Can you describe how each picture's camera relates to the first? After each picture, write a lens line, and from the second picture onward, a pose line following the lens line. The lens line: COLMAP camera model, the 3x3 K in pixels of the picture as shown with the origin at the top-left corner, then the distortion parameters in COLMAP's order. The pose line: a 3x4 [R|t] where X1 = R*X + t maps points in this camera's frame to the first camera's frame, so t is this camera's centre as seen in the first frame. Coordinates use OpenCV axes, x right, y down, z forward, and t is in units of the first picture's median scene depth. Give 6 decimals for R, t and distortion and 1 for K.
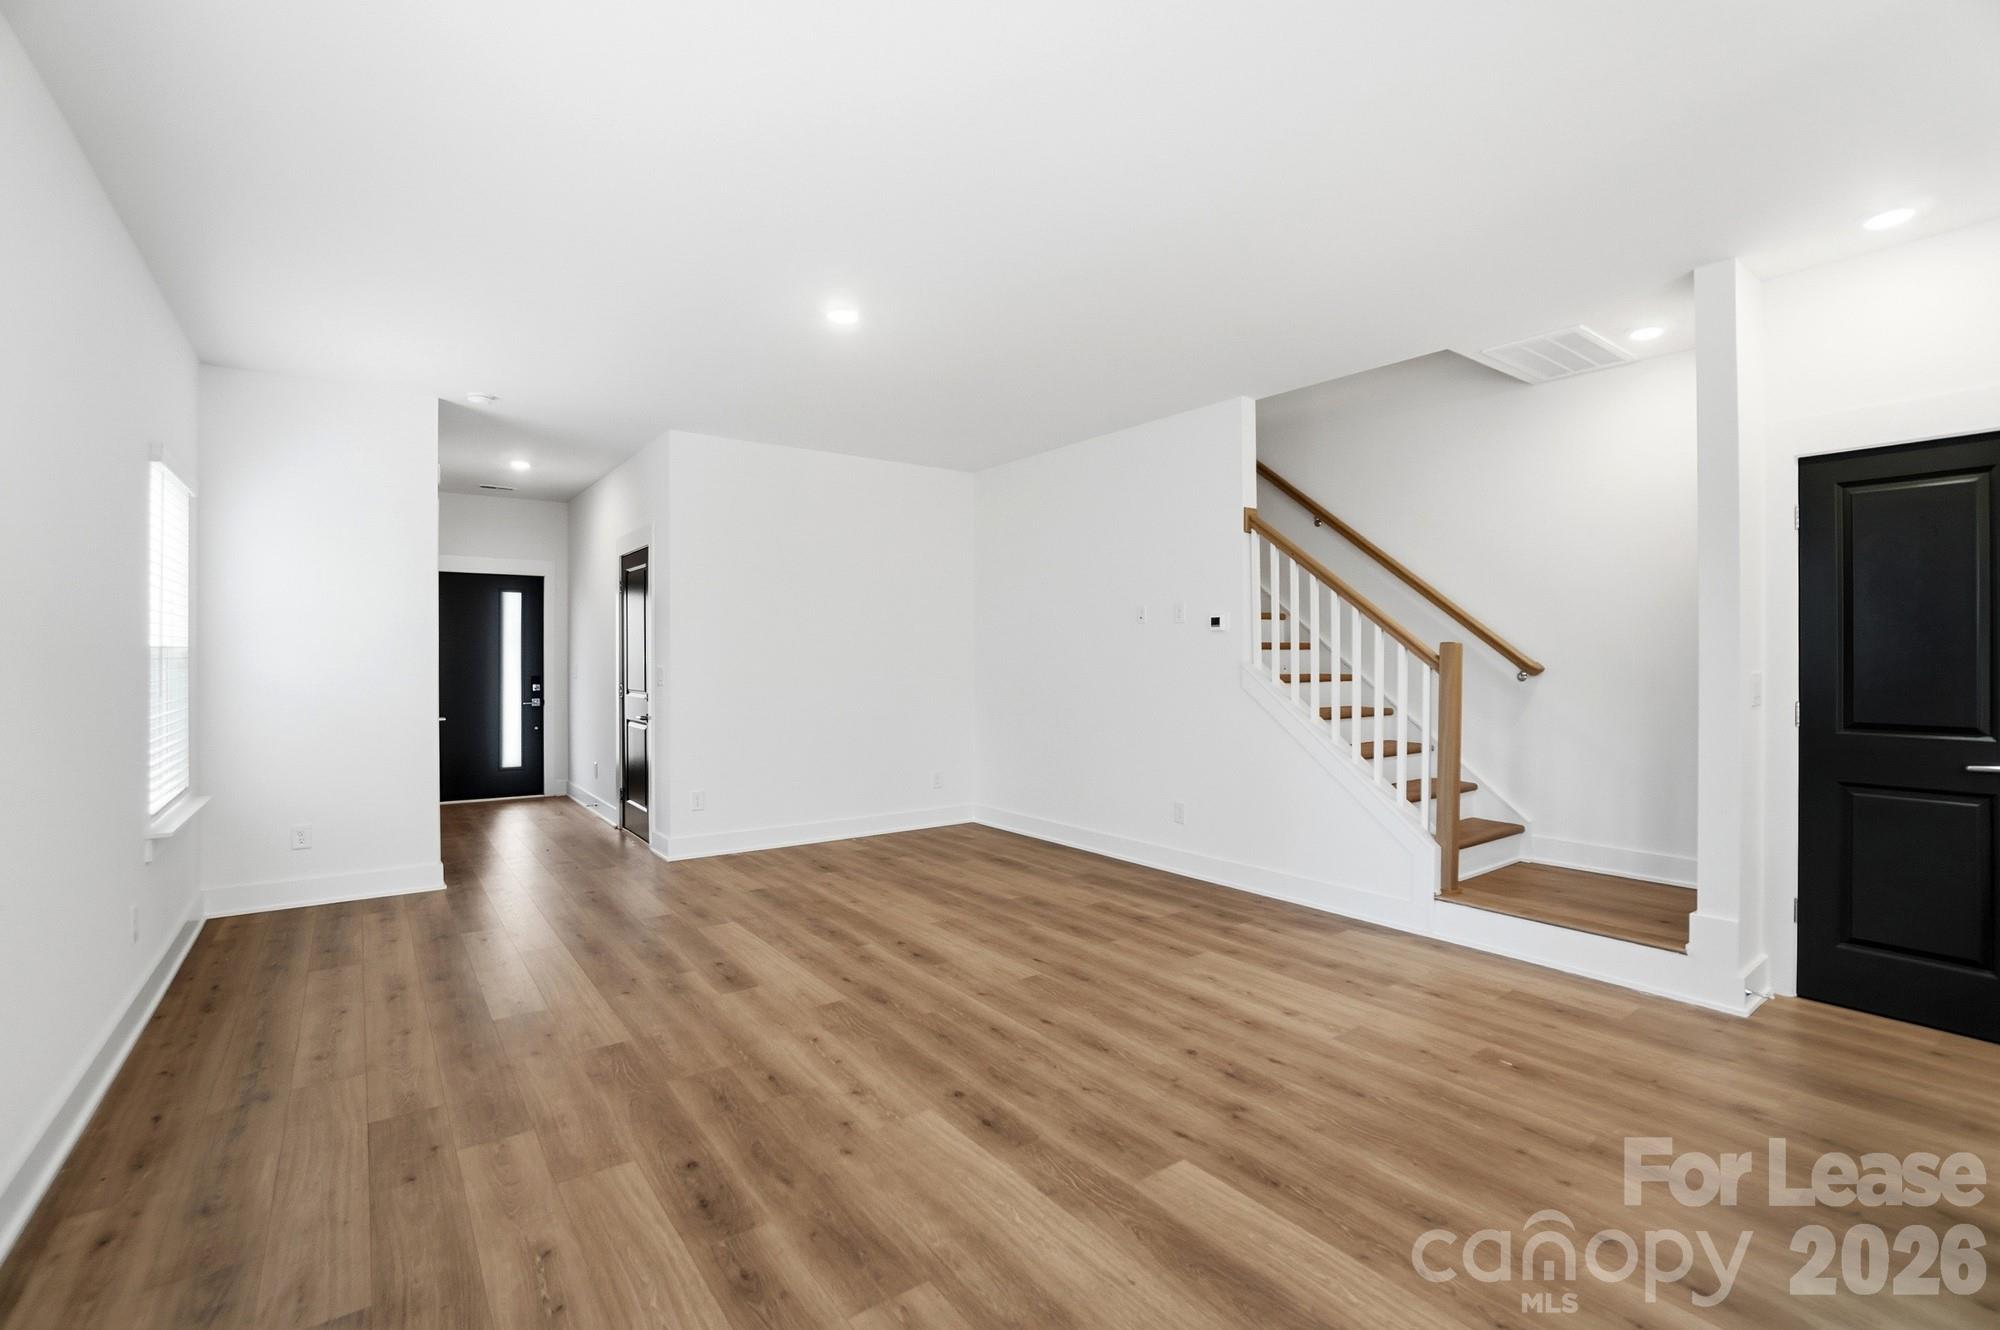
lens RADIAL K [[890.3, 0, 993.5], [0, 890.3, 647.7], [0, 0, 1]] dist [-0.063983, 0.021381]
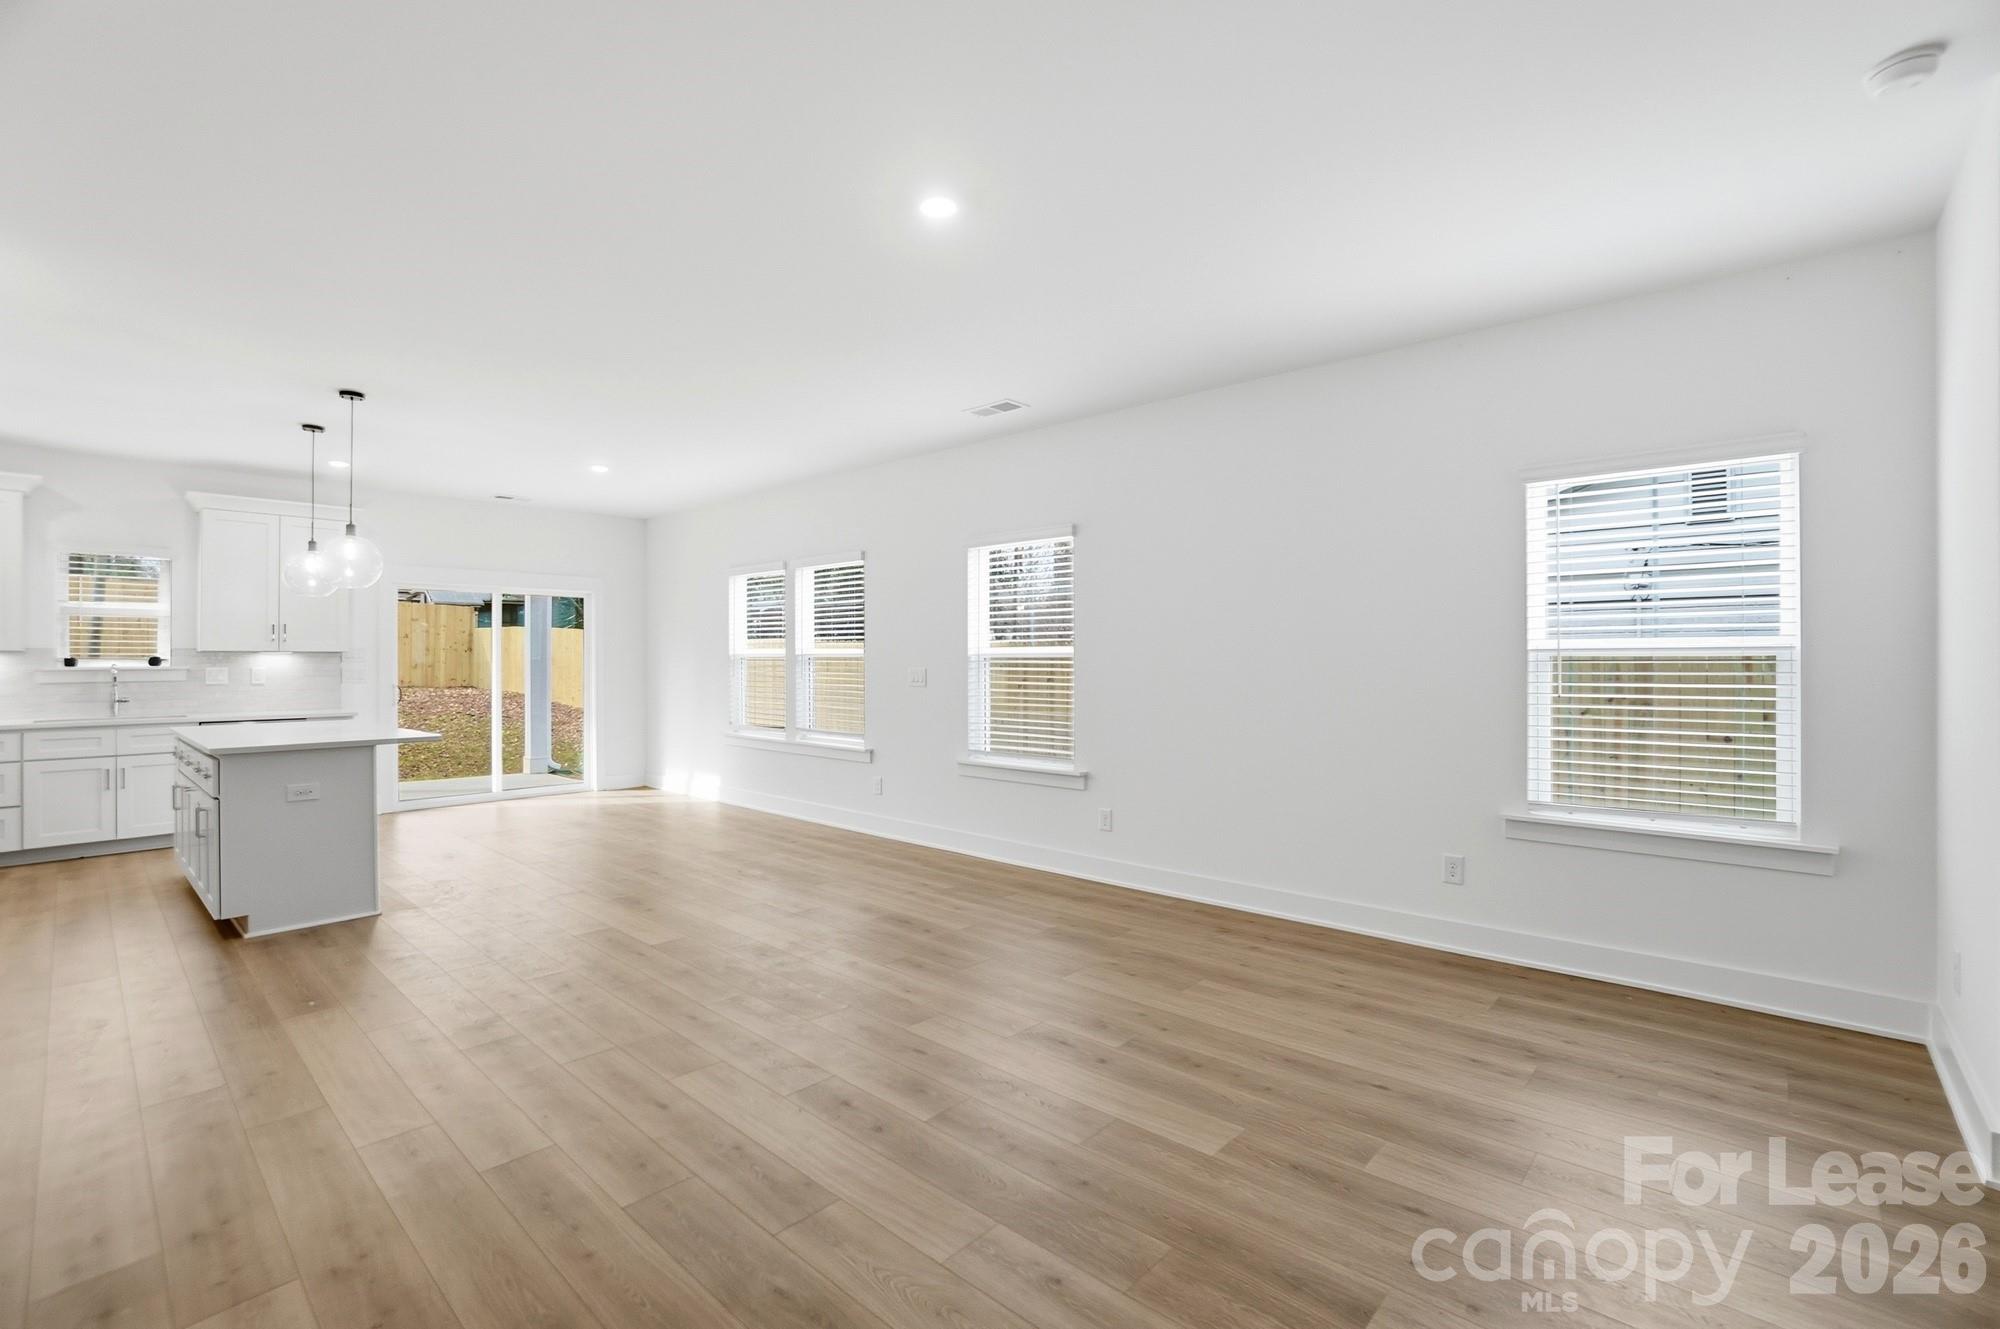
lens RADIAL K [[890.3, 0, 993.5], [0, 890.3, 647.2], [0, 0, 1]] dist [-0.063983, 0.021381]
pose [[-0.981185, -0.000208, -0.193072, -0.063858], [0.004060, 0.999756, -0.021710, 0.013603], [0.193029, -0.022085, -0.980944, 1.550890]]
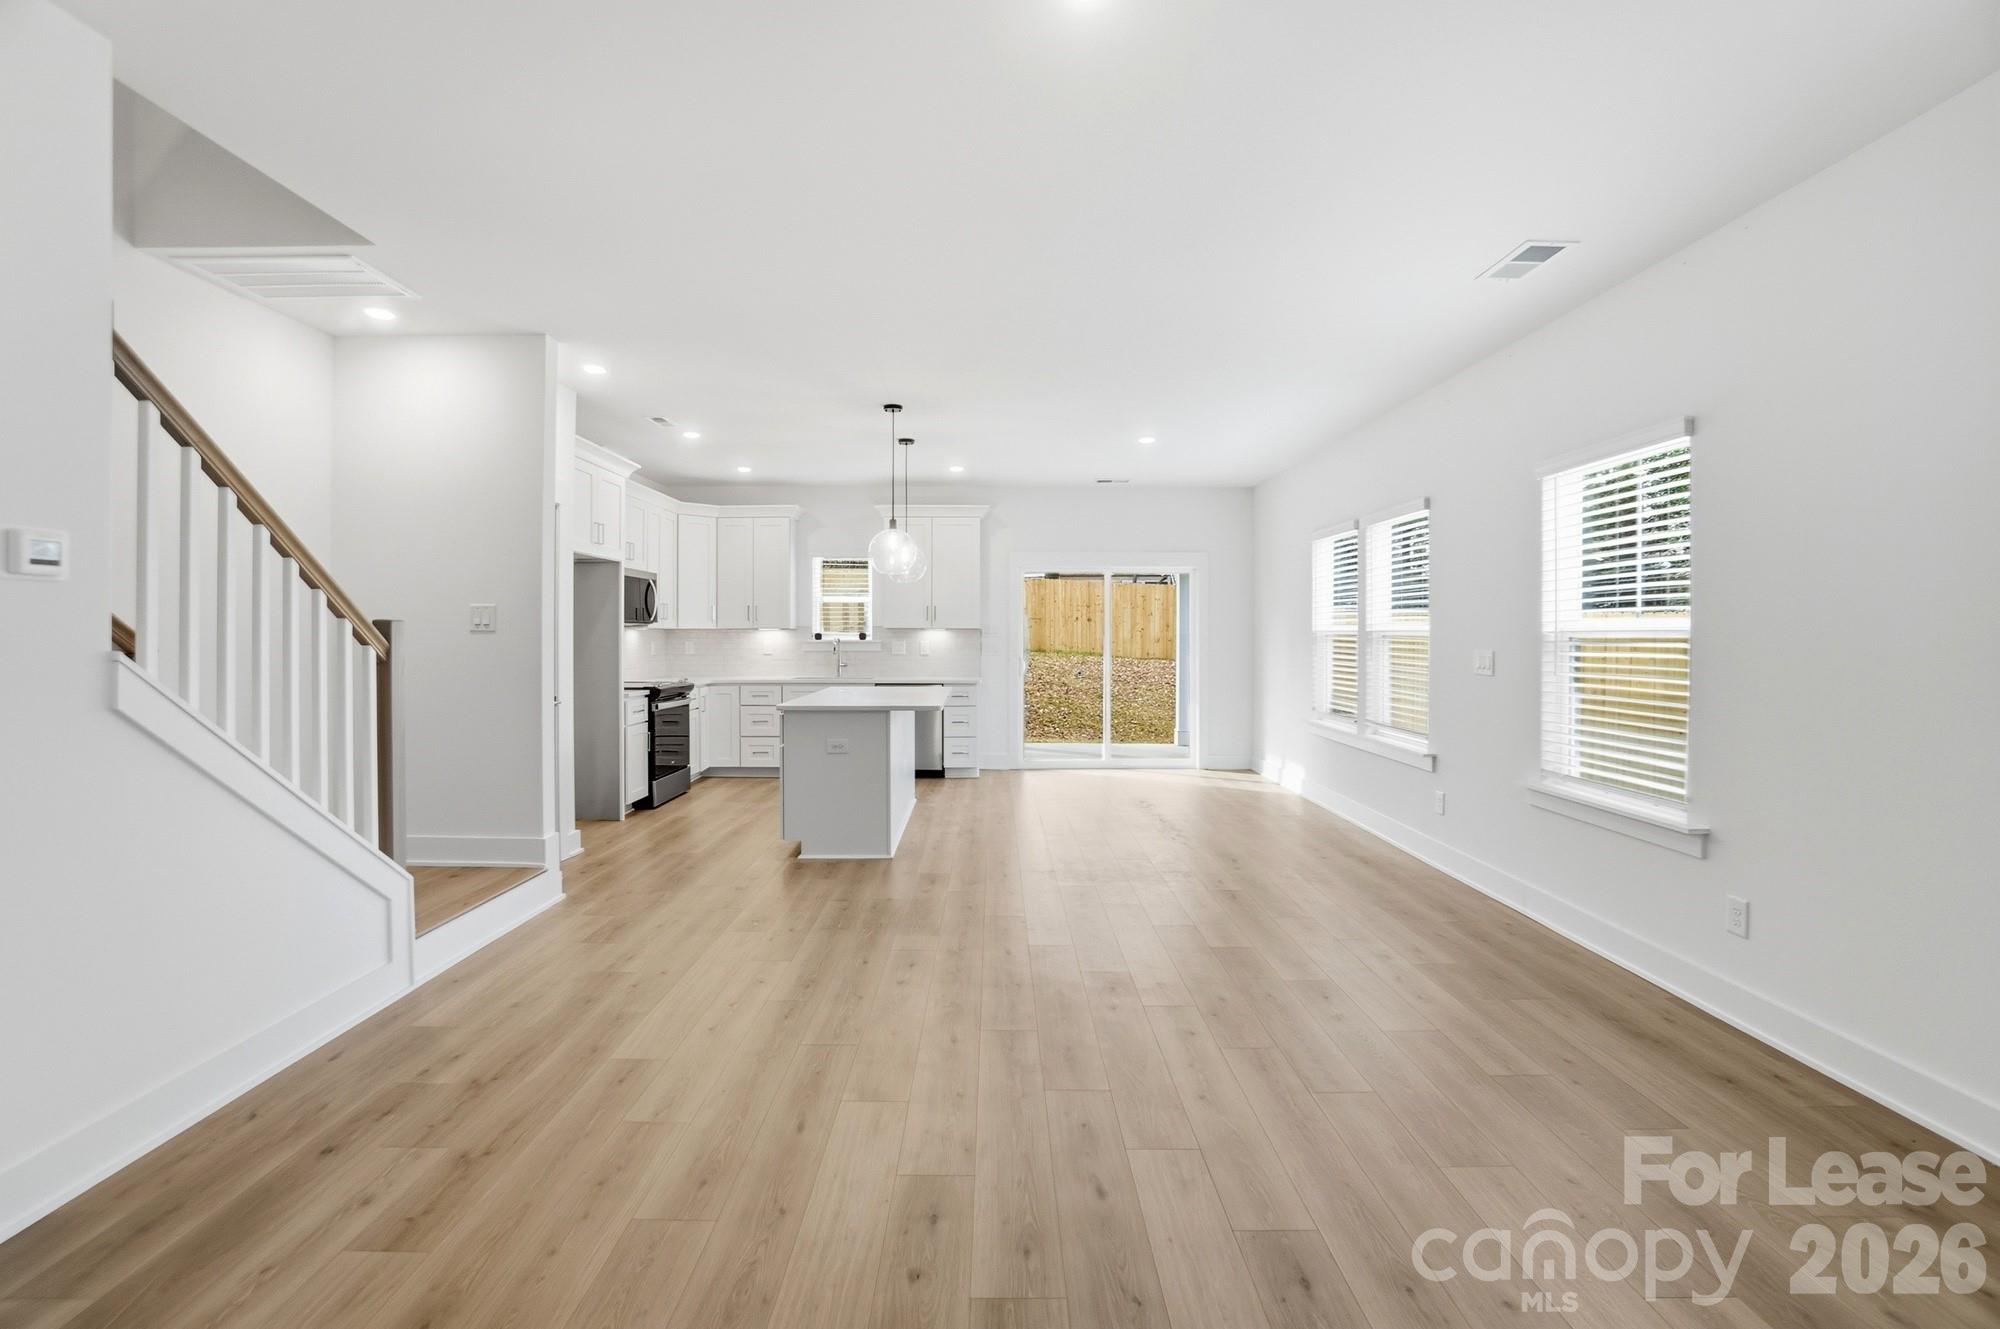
lens RADIAL K [[890.3, 0, 993.5], [0, 890.3, 647.2], [0, 0, 1]] dist [-0.063983, 0.021381]
pose [[-0.805370, -0.010297, 0.592683, -0.380959], [-0.007335, 0.999946, 0.007405, 0.008053], [-0.592727, 0.001617, -0.805402, 1.279501]]
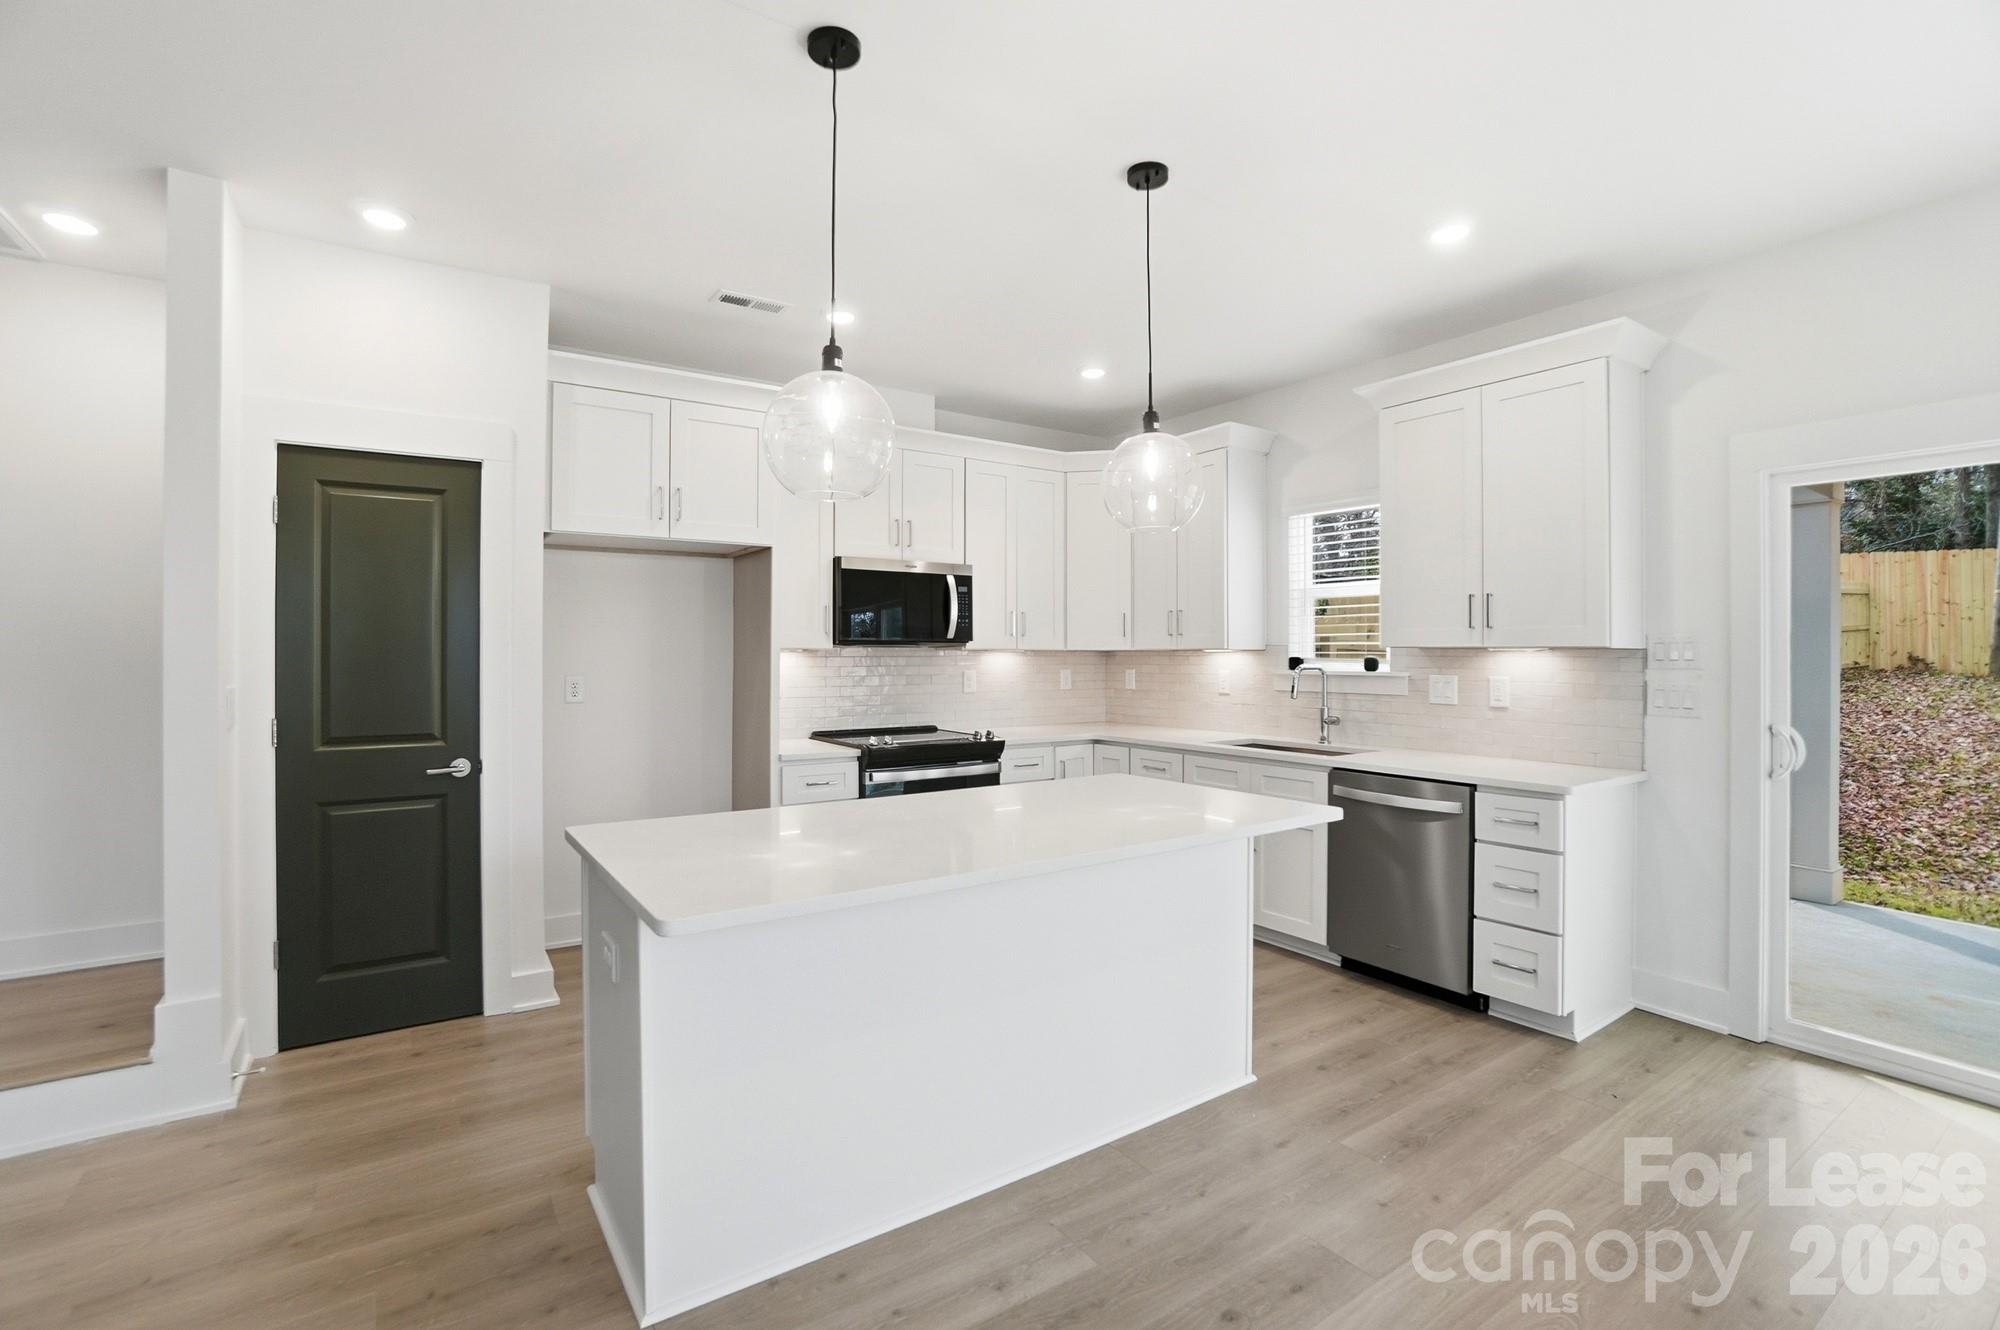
lens RADIAL K [[903.6, 0, 992.6], [0, 903.6, 647.9], [0, 0, 1]] dist [-0.067613, 0.023543]
pose [[0.039633, 0.004202, 0.999205, 0.058450], [-0.009708, 0.999946, -0.003820, -0.010048], [-0.999167, -0.009549, 0.039671, 0.179309]]
